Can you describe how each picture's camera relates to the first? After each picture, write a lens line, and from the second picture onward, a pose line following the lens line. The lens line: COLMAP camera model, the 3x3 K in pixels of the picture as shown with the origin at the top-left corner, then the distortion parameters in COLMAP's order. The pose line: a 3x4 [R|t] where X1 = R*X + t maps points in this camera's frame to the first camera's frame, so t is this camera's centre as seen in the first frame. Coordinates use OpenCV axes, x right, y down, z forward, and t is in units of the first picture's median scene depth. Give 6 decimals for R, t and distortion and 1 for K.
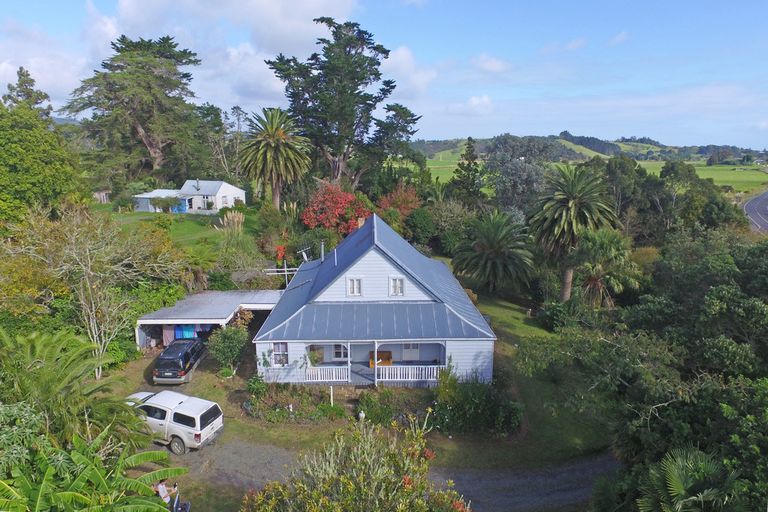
lens RADIAL K [[434.8, 0, 384.0], [0, 434.8, 256.0], [0, 0, 1]] dist [-0.000809, -0.000016]
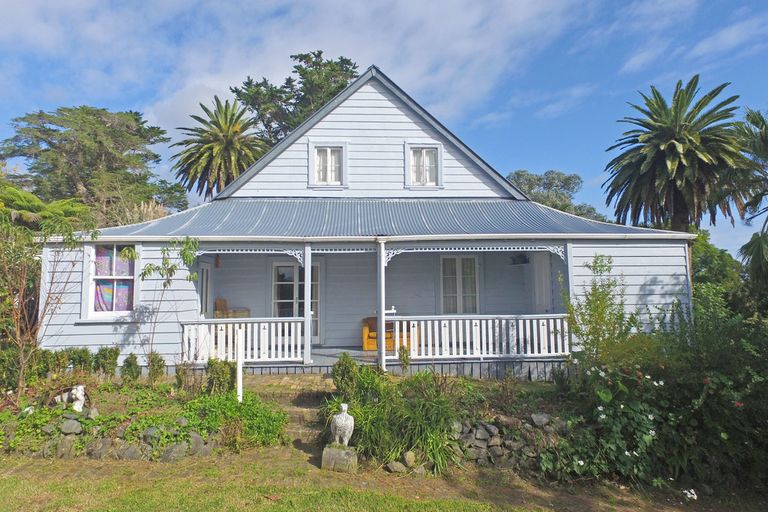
lens RADIAL K [[456.8, 0, 388.4], [0, 456.8, 256.7], [0, 0, 1]] dist [0.000199, -0.000442]
pose [[0.998829, -0.008292, 0.047659, -0.028948], [0.019902, 0.968400, -0.248609, 0.275929], [-0.044091, 0.249266, 0.967431, 0.568928]]
